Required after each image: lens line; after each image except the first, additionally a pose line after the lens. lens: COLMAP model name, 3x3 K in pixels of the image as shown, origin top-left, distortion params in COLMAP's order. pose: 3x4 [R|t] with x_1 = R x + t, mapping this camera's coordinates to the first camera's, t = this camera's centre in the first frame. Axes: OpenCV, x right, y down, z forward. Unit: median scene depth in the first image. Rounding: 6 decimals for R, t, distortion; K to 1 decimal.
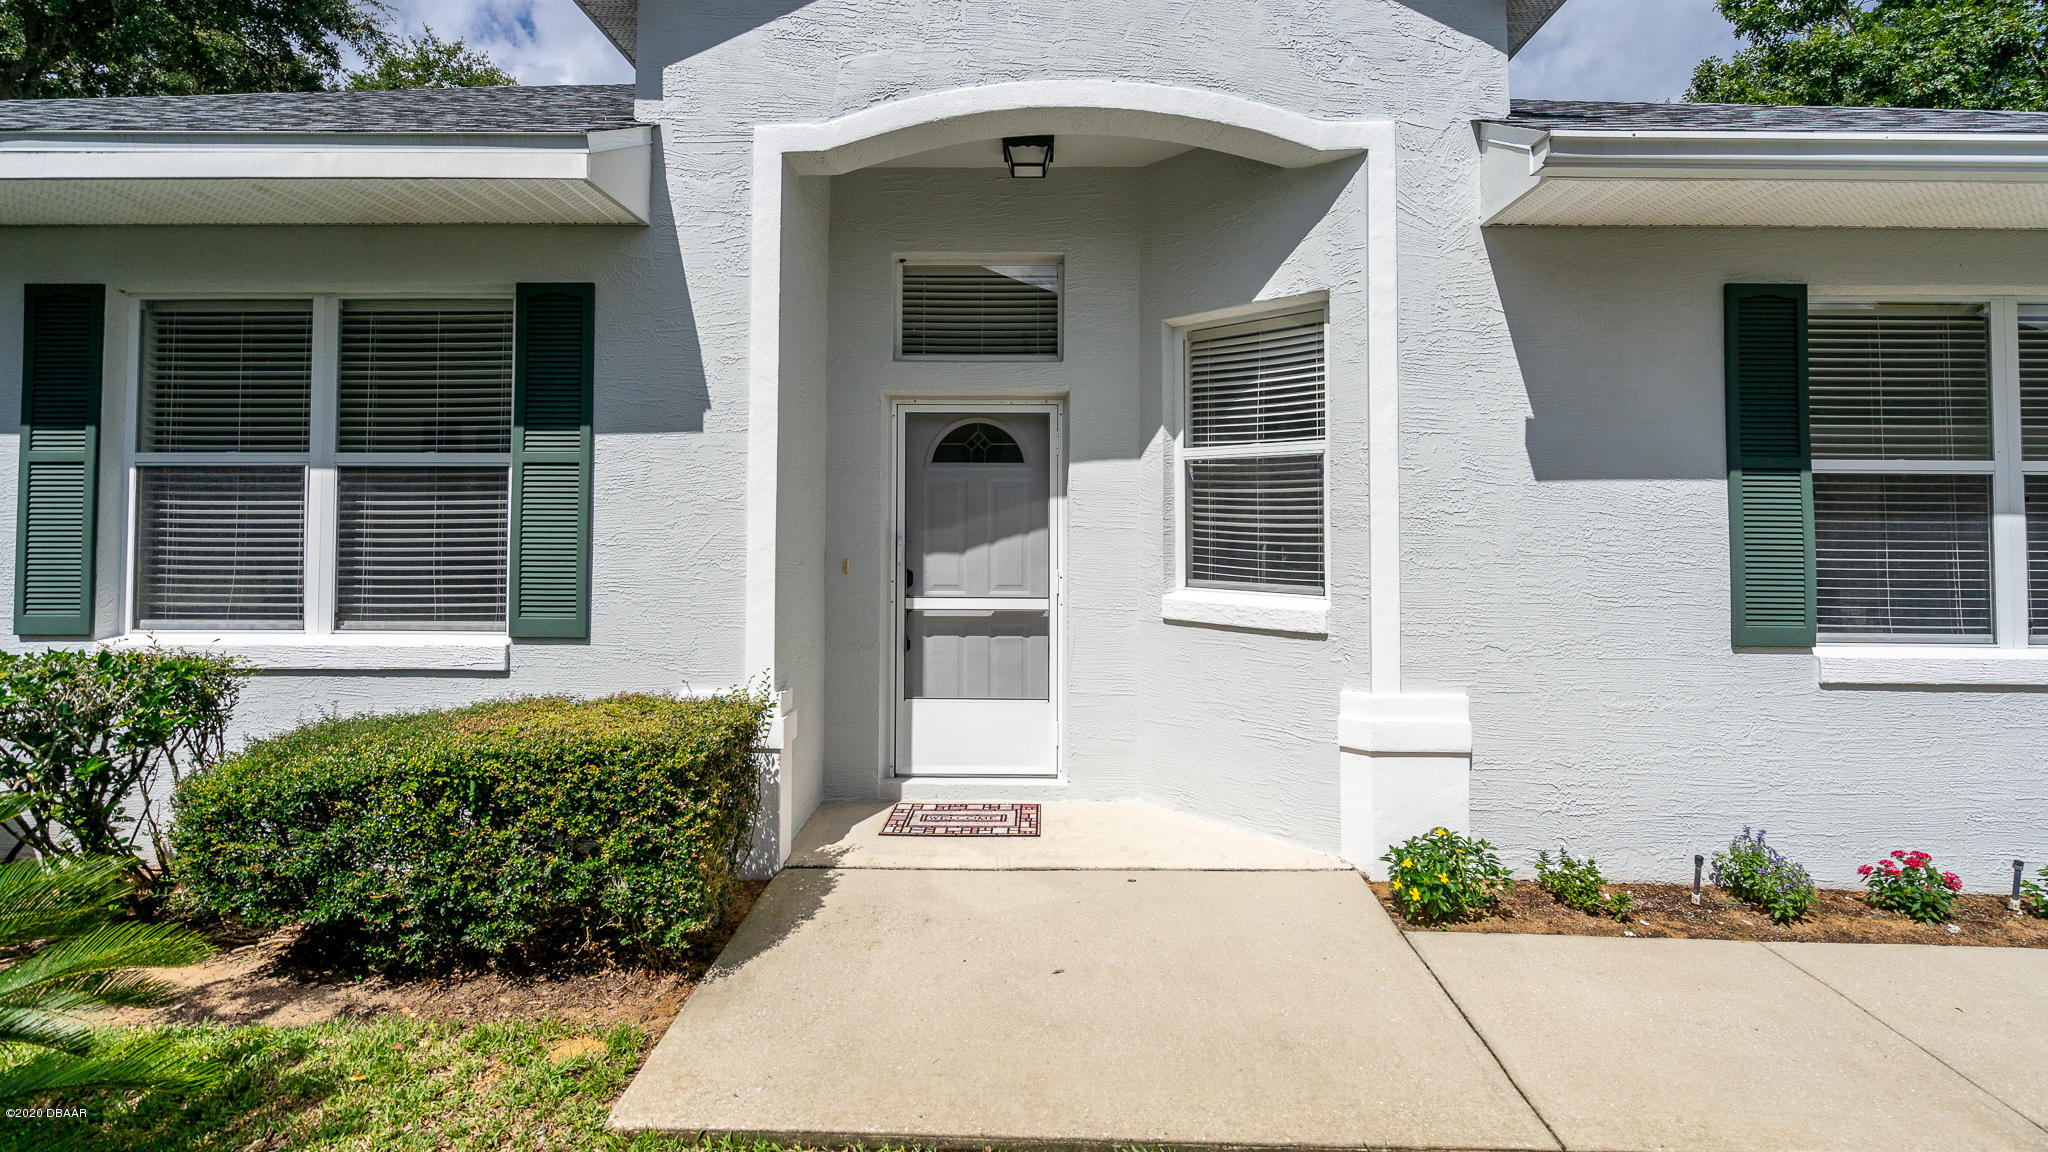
lens RADIAL K [[944.9, 0, 1048.1], [0, 944.9, 517.5], [0, 0, 1]] dist [-0.001461, 0.001706]
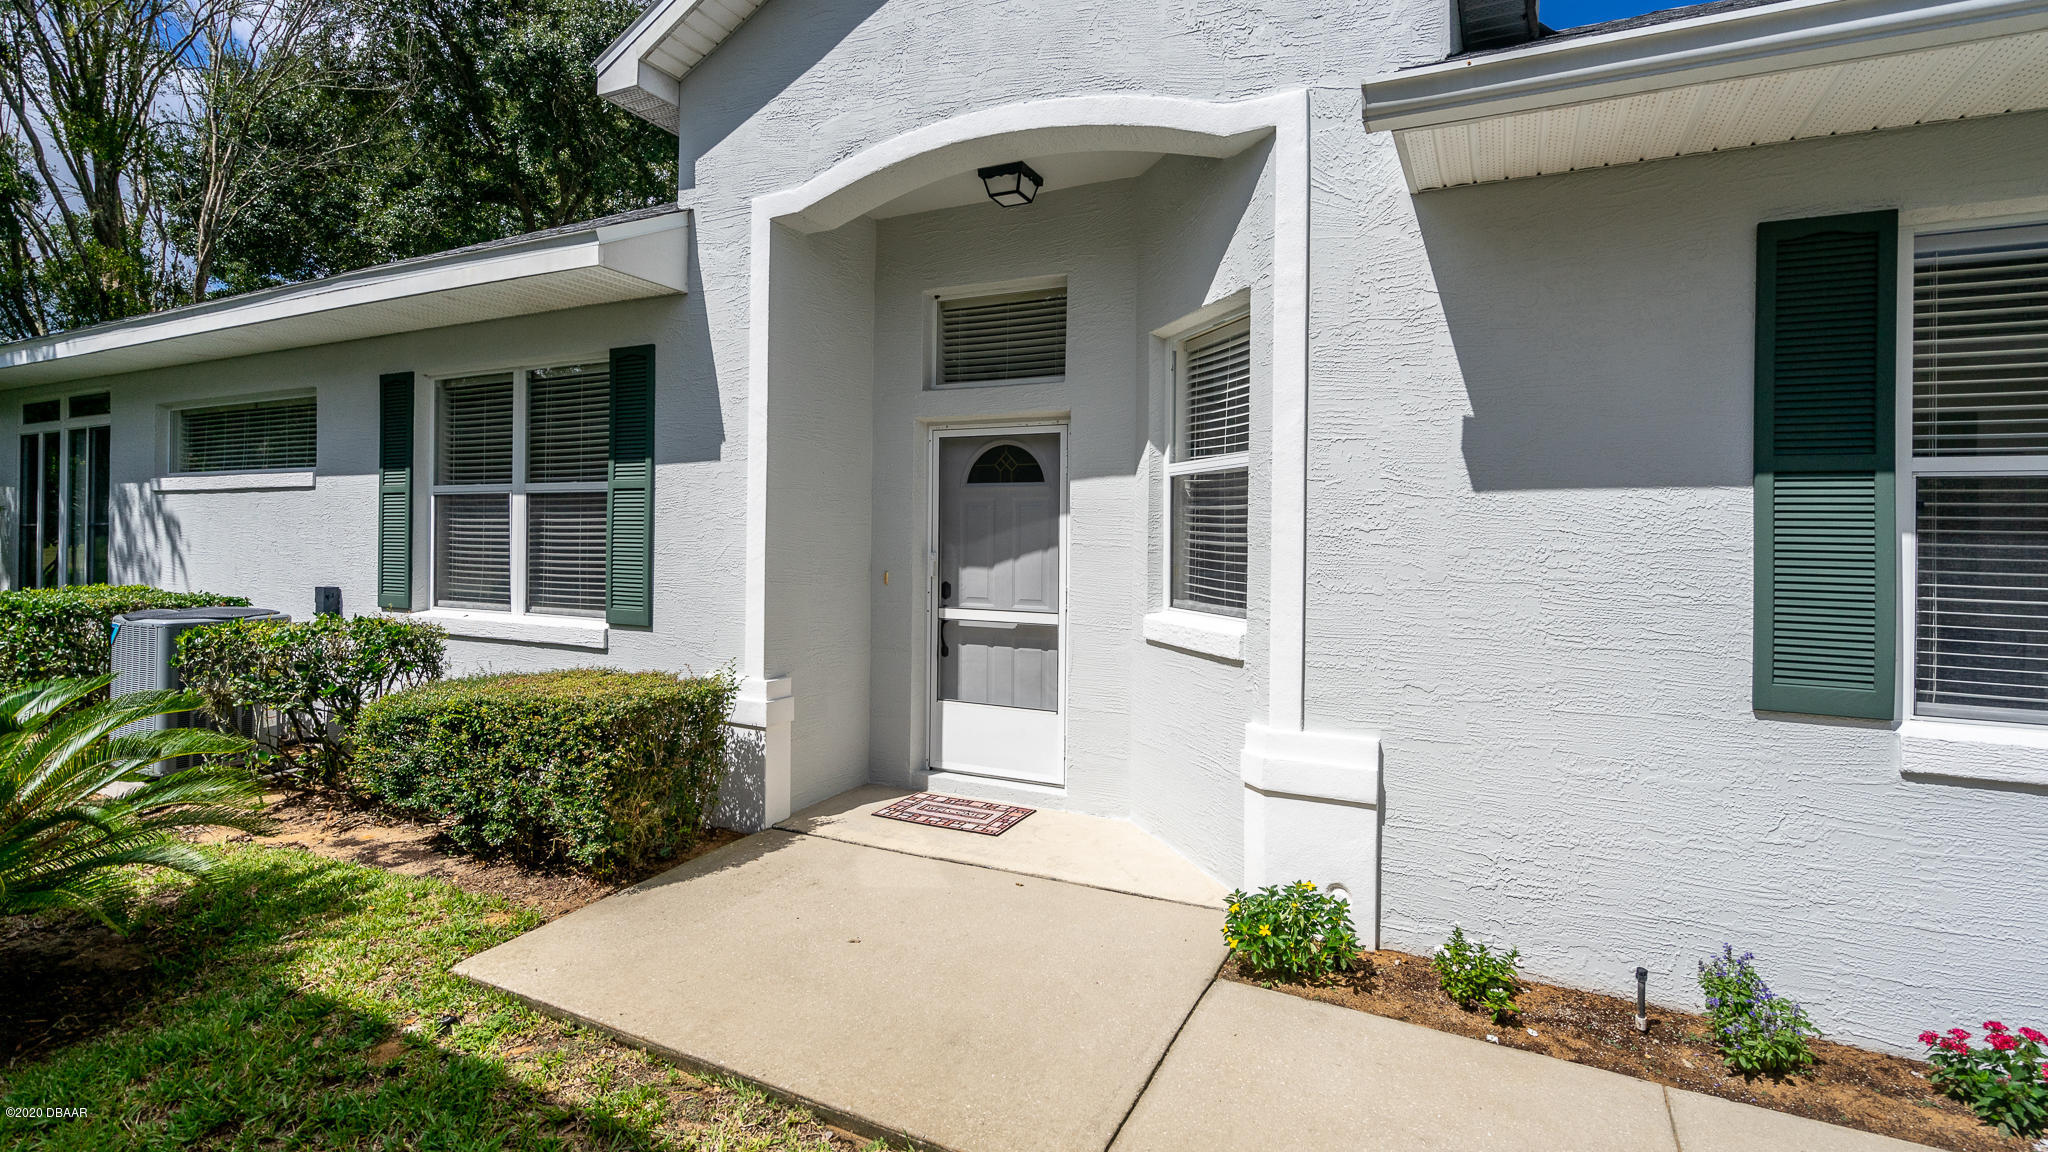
lens RADIAL K [[944.9, 0, 1029.9], [0, 944.9, 565.2], [0, 0, 1]] dist [-0.001461, 0.001706]
pose [[0.903895, 0.019984, -0.427288, 0.514409], [-0.008892, 0.999570, 0.027937, 0.005725], [0.427663, -0.021453, 0.903684, 0.075788]]
